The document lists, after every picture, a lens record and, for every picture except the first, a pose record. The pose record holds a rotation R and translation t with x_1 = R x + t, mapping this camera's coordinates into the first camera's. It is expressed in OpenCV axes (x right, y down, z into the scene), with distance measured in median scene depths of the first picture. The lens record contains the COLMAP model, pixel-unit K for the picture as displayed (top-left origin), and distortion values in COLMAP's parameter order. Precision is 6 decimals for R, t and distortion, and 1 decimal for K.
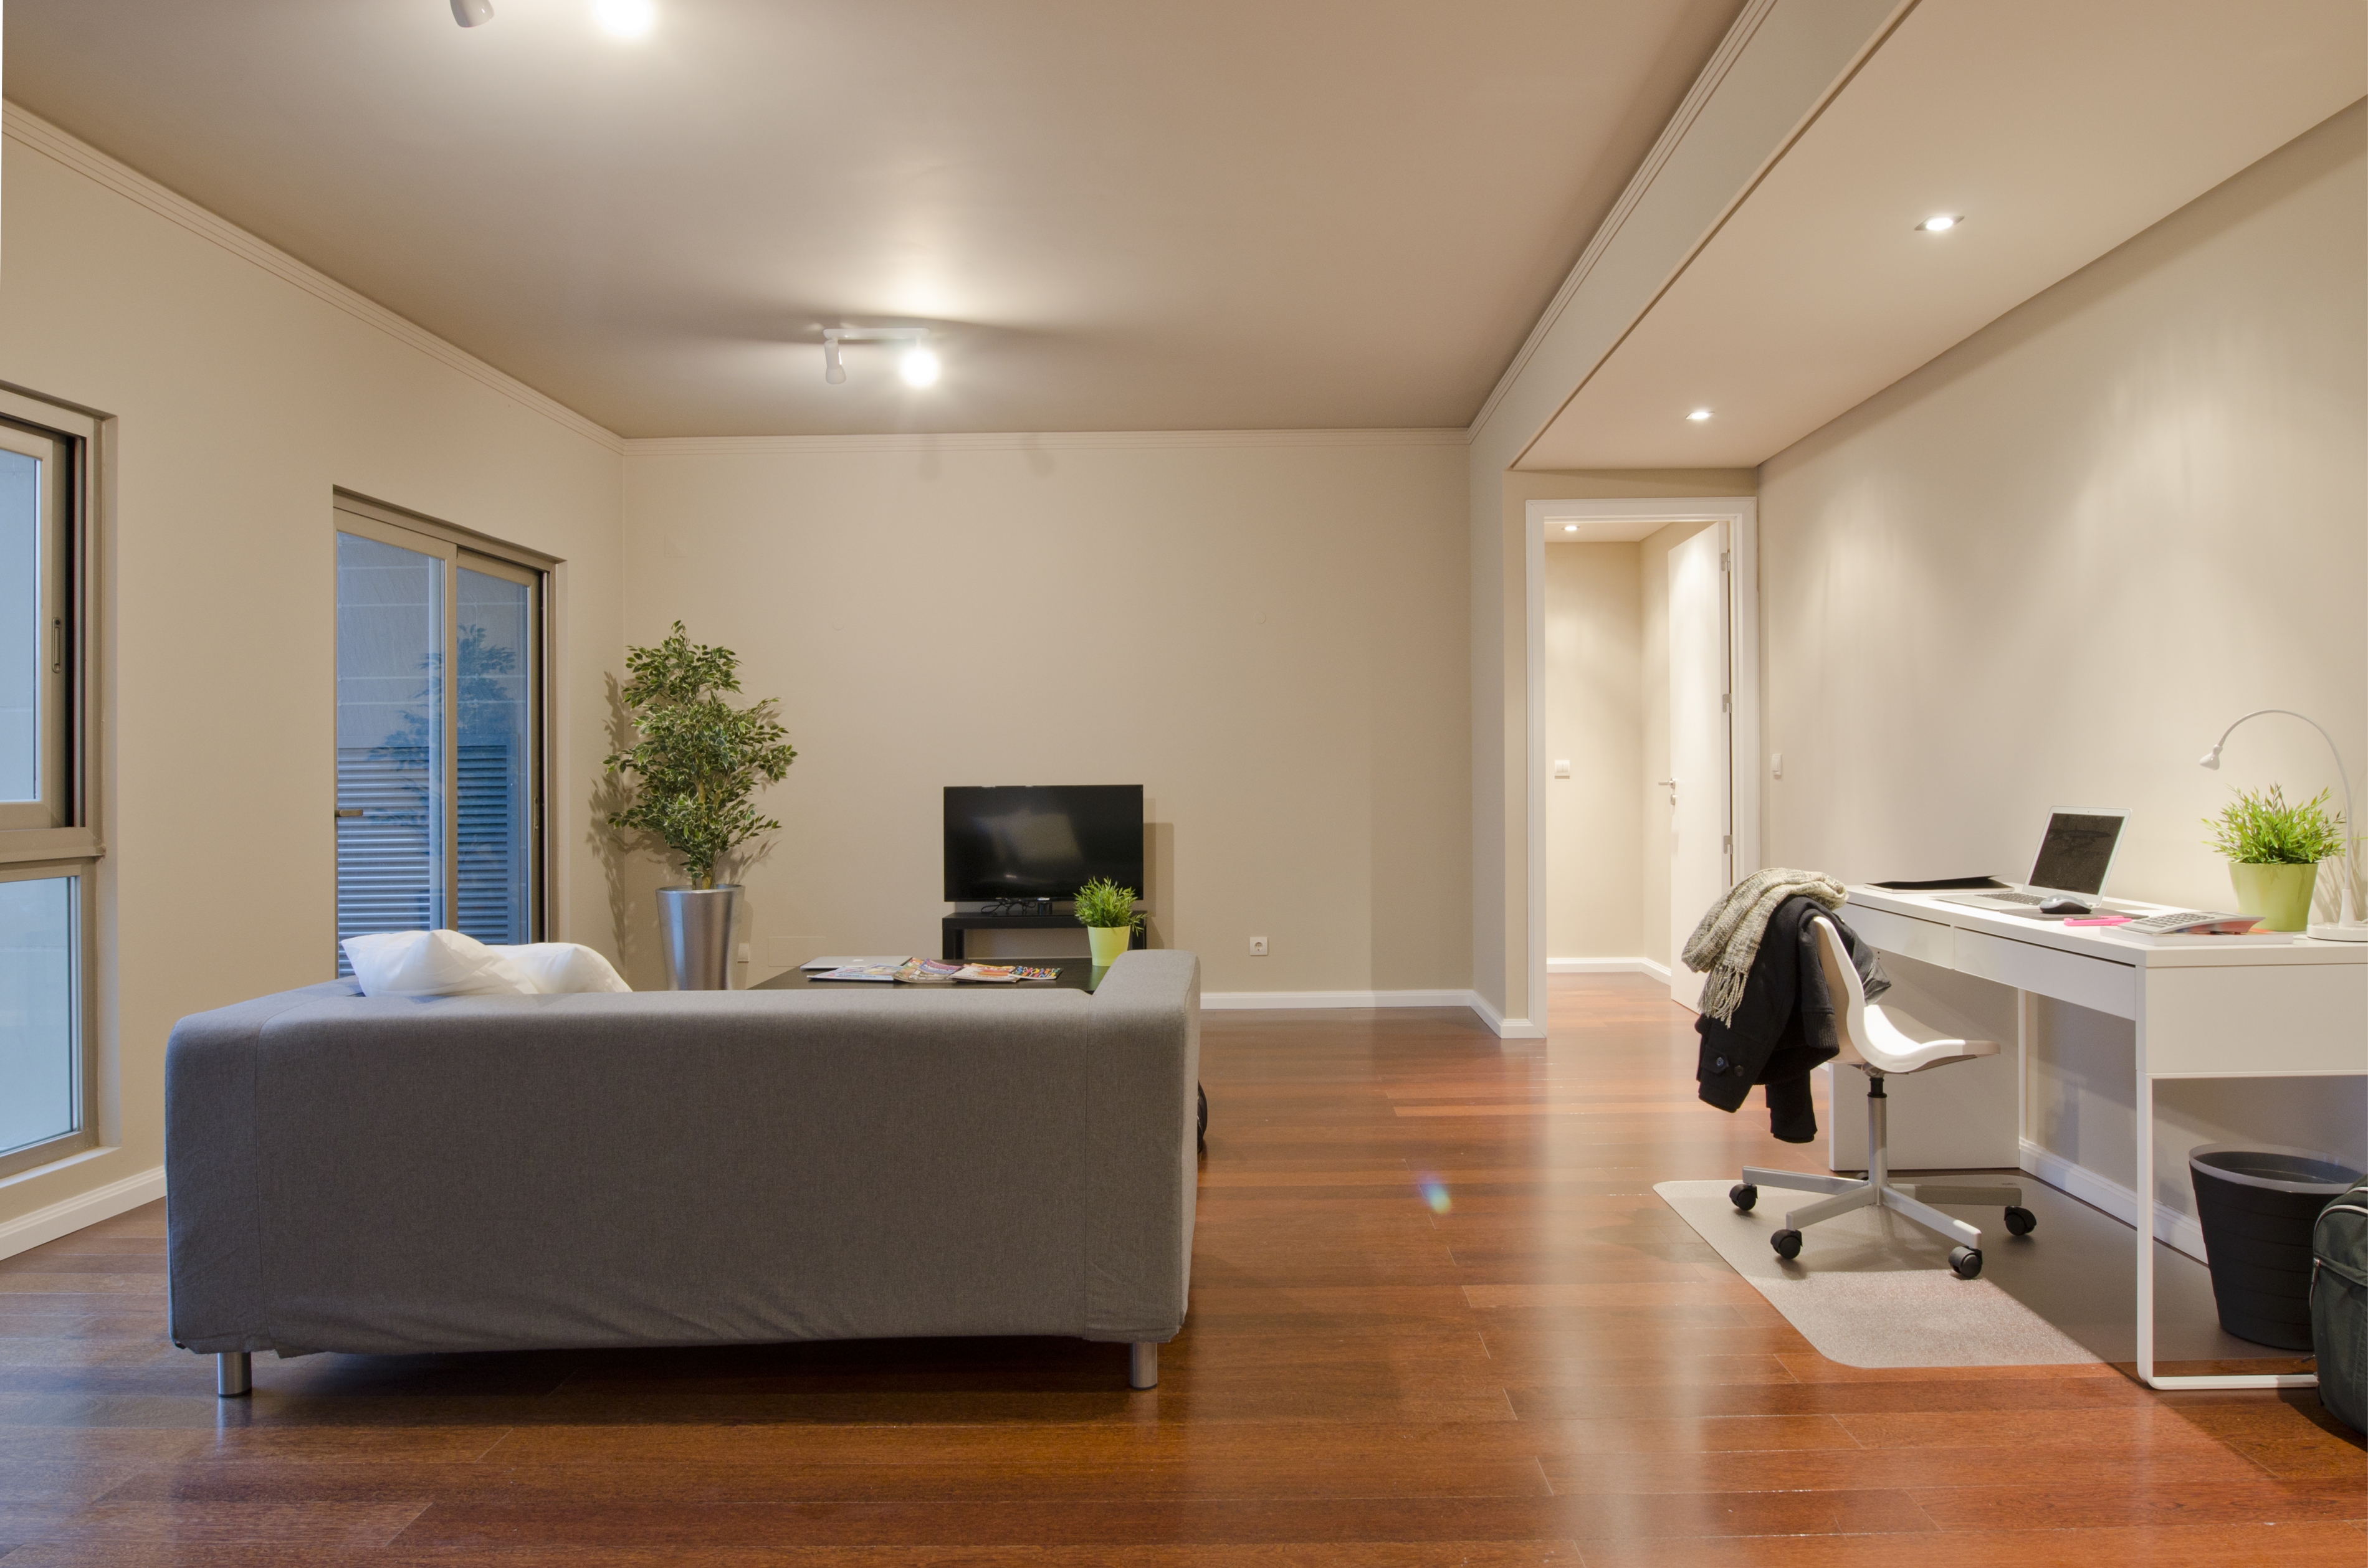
lens RADIAL K [[1528.1, 0, 1188.5], [0, 1528.1, 783.3], [0, 0, 1]] dist [-0.016417, -0.000425]
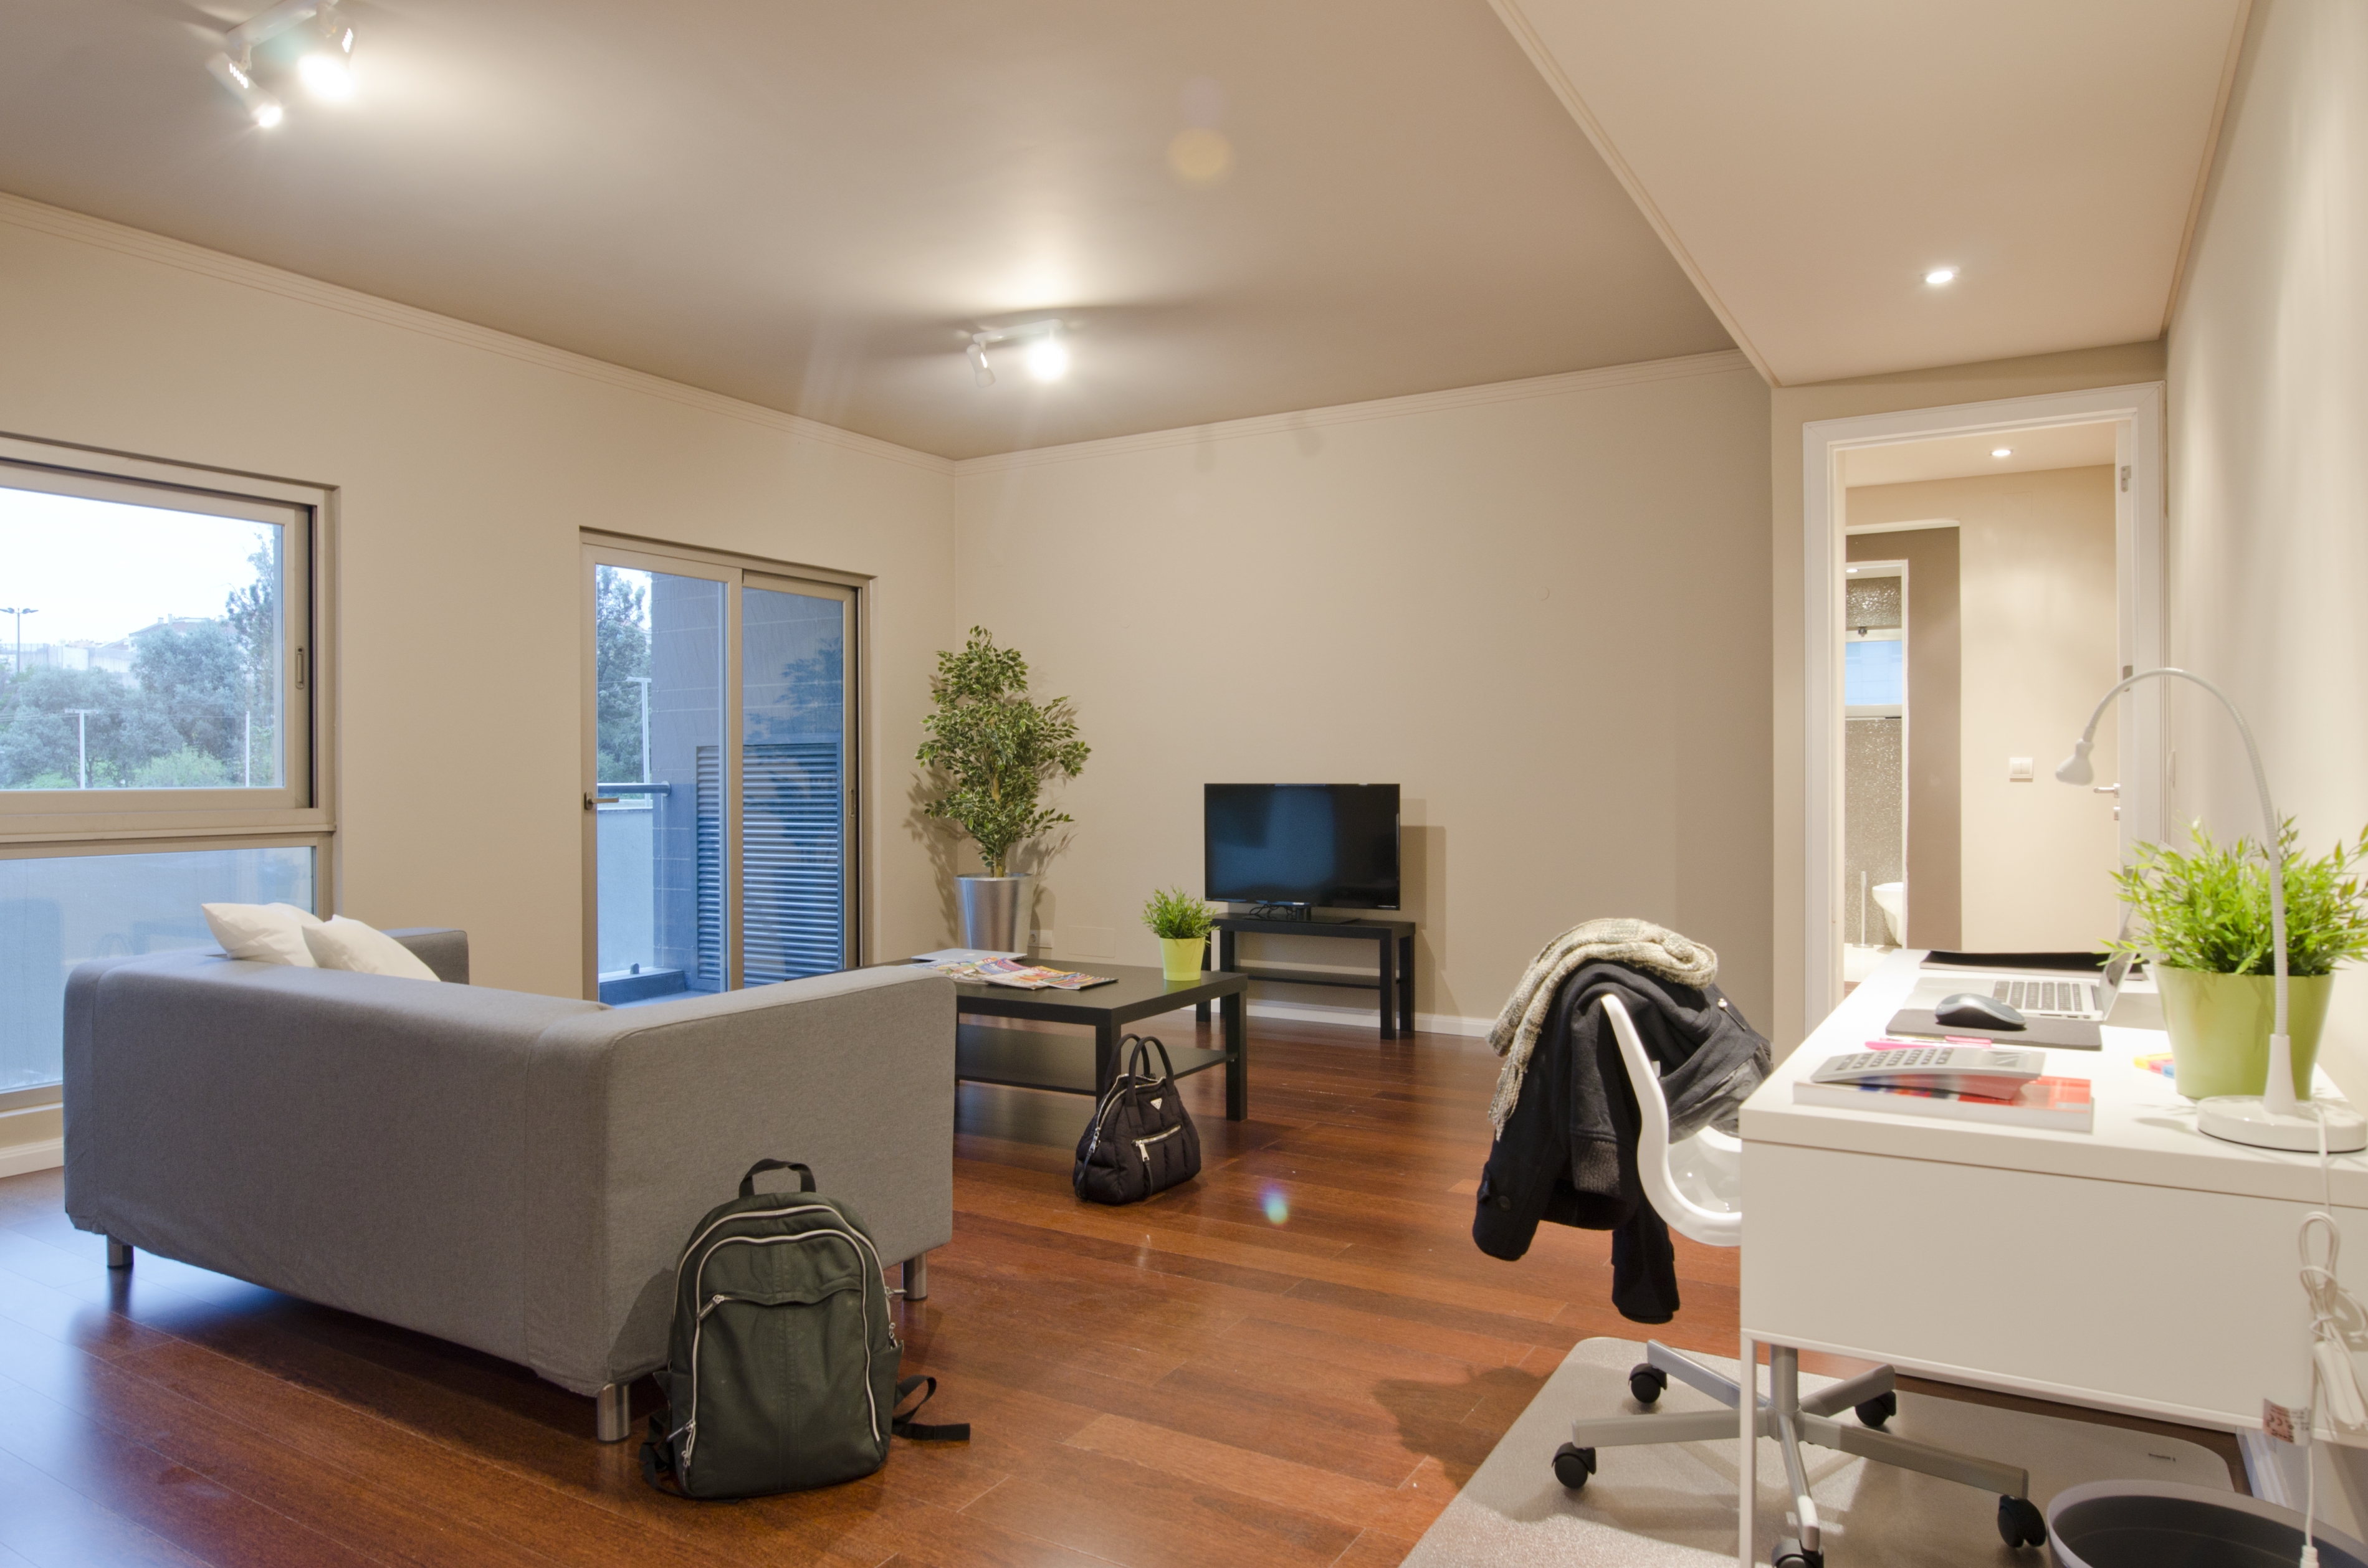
lens RADIAL K [[1464.7, 0, 1181.6], [0, 1464.7, 785.1], [0, 0, 1]] dist [-0.015432, -0.004302]
pose [[0.853544, 0.012339, -0.520875, 0.340118], [-0.009148, 0.999920, 0.008696, -0.005245], [0.520941, -0.002658, 0.853589, 0.202560]]
